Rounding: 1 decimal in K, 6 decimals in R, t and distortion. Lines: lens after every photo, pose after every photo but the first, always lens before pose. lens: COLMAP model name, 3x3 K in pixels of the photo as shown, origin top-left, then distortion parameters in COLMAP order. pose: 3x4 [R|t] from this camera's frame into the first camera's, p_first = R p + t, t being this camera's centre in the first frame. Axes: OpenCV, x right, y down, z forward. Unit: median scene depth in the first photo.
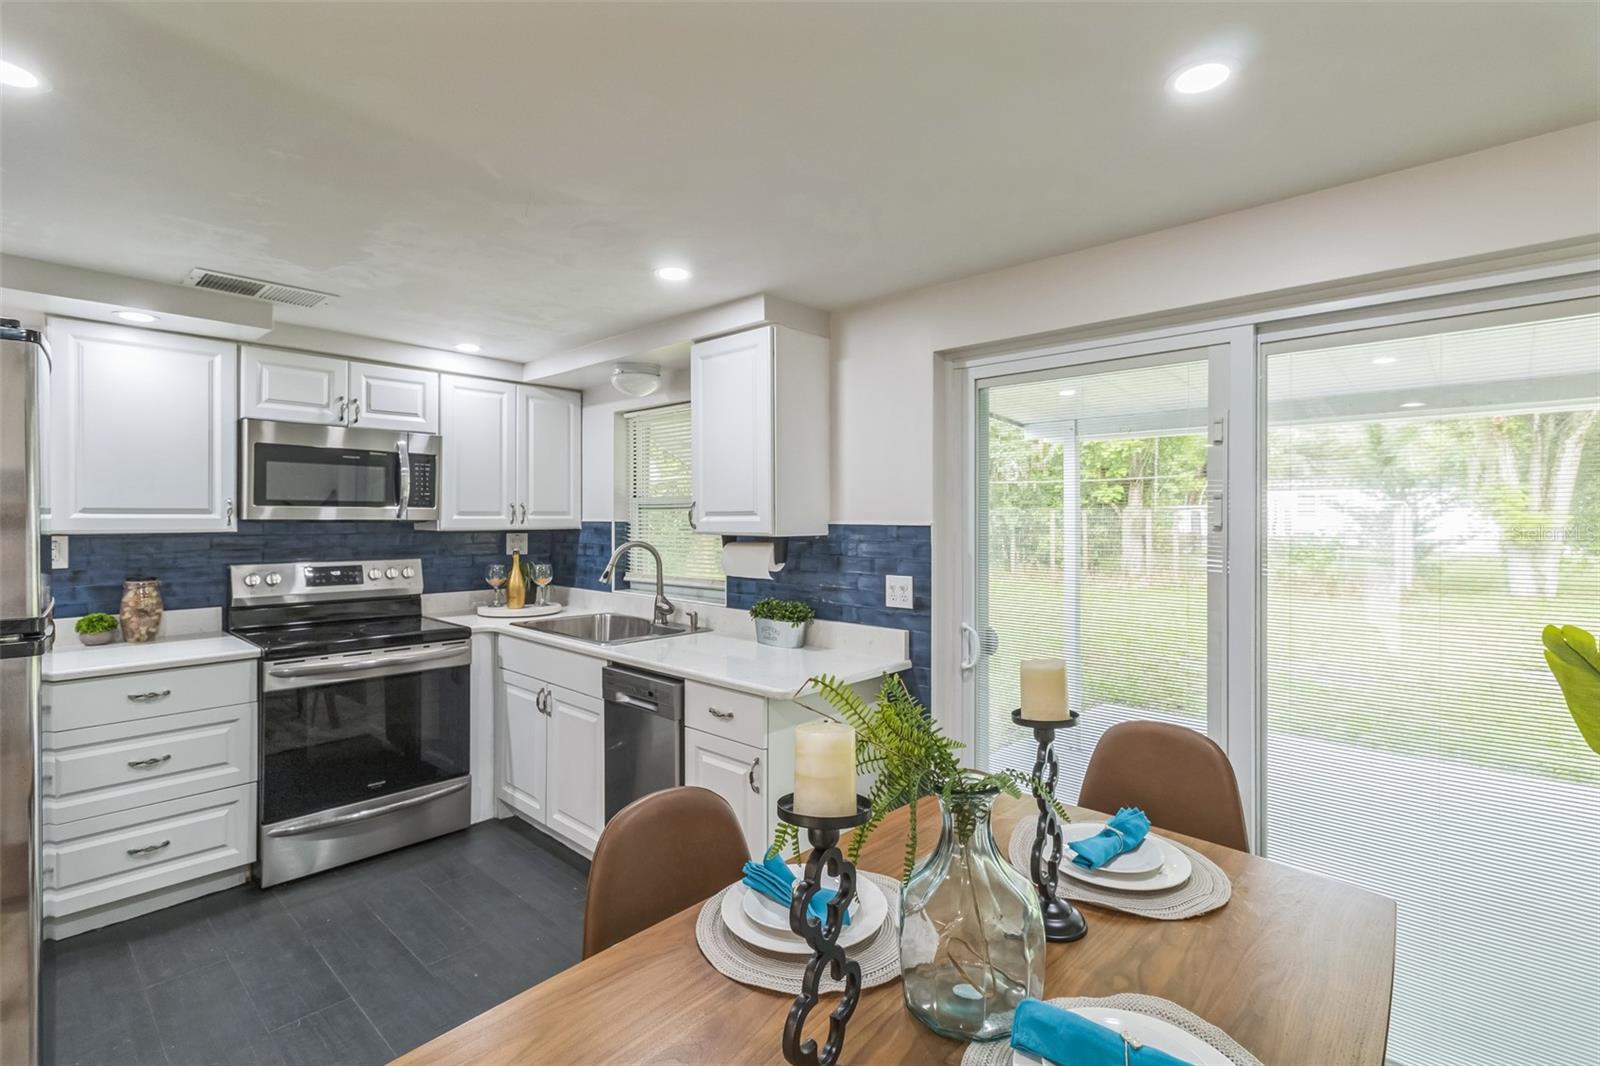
lens RADIAL K [[739.7, 0, 810.3], [0, 739.7, 518.5], [0, 0, 1]] dist [0.008107, -0.000787]
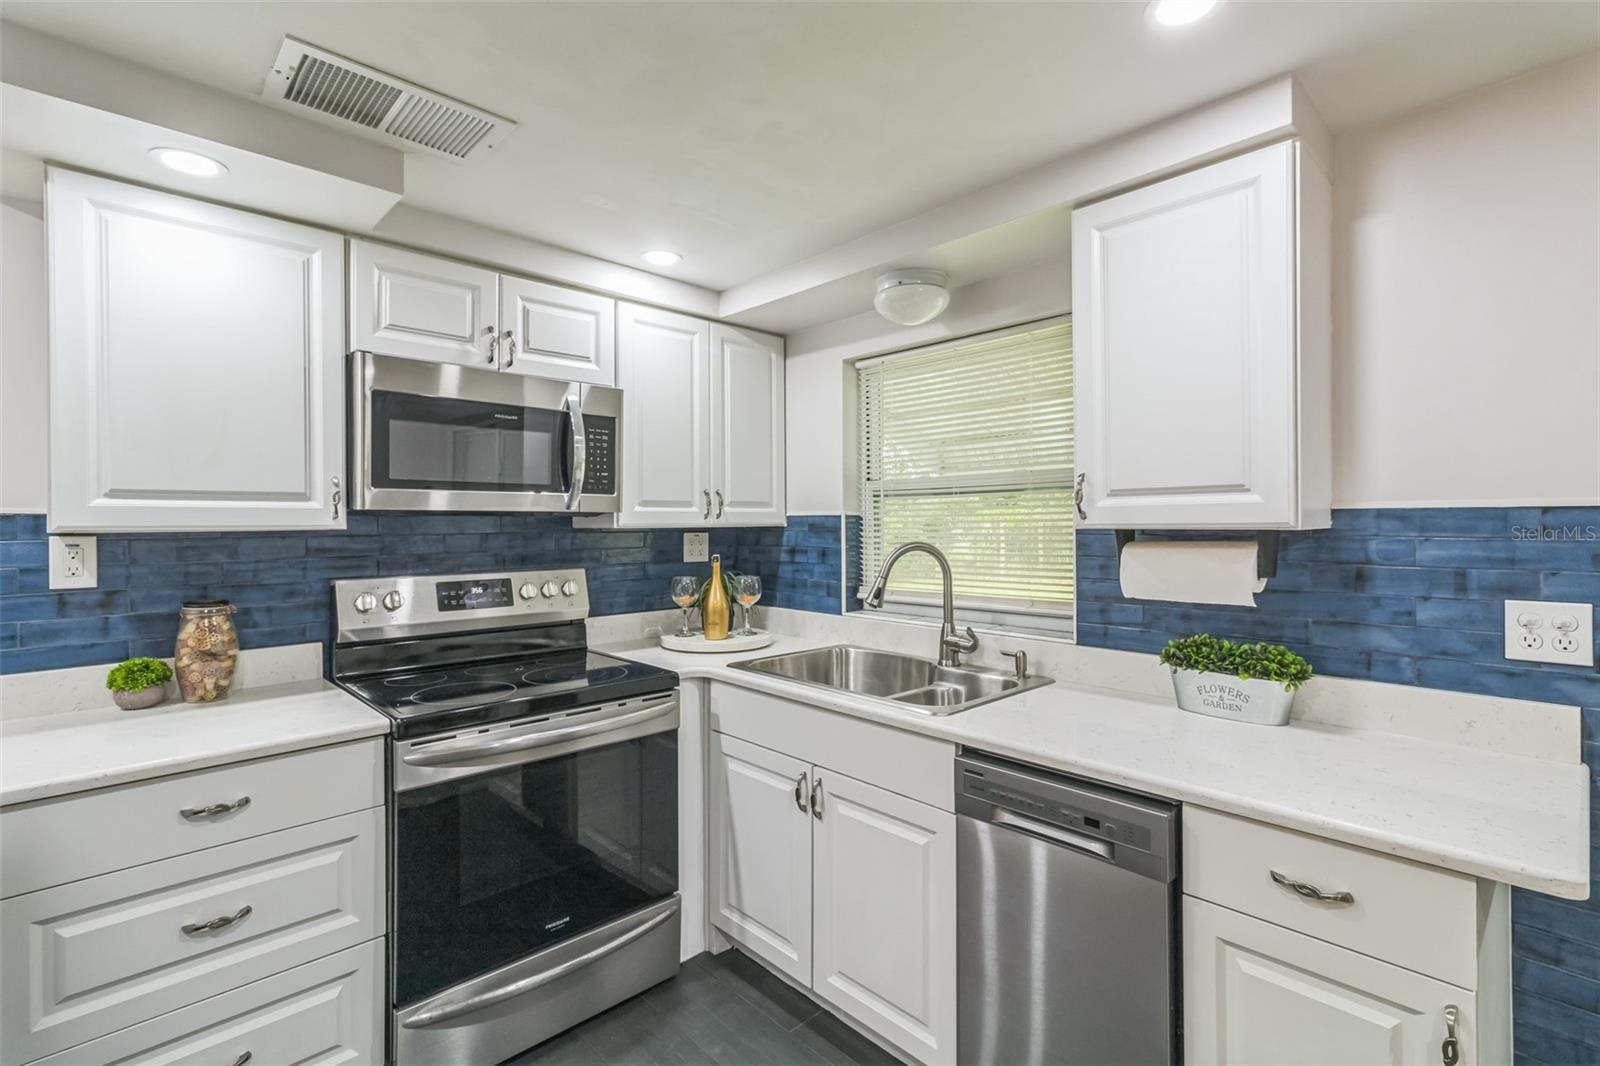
lens RADIAL K [[739.7, 0, 810.6], [0, 739.7, 524.9], [0, 0, 1]] dist [0.008107, -0.000787]
pose [[0.997872, -0.006592, -0.064873, -0.331569], [0.006779, 0.999974, 0.002654, 0.015287], [0.064854, -0.003088, 0.997890, 0.388125]]
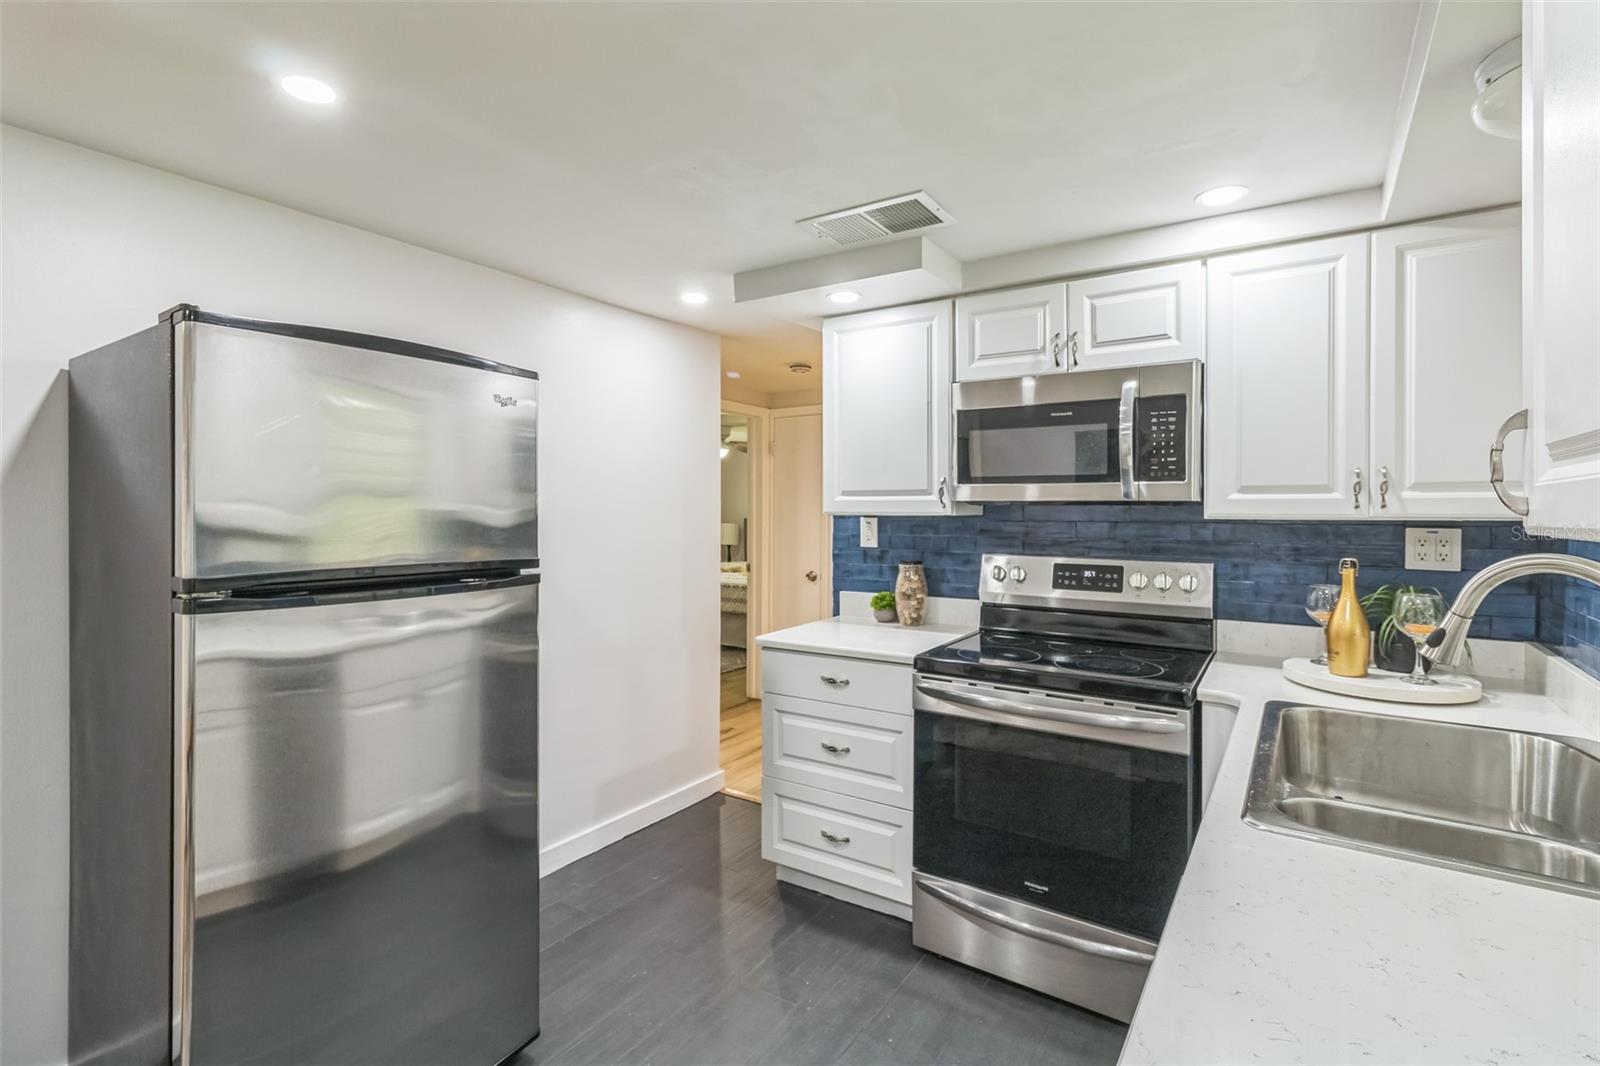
lens RADIAL K [[739.7, 0, 811.6], [0, 739.7, 512.5], [0, 0, 1]] dist [0.008107, -0.000787]
pose [[0.159412, 0.000549, -0.987212, 0.057329], [-0.004672, 0.999989, -0.000199, 0.015474], [0.987201, 0.004644, 0.159412, 0.703218]]
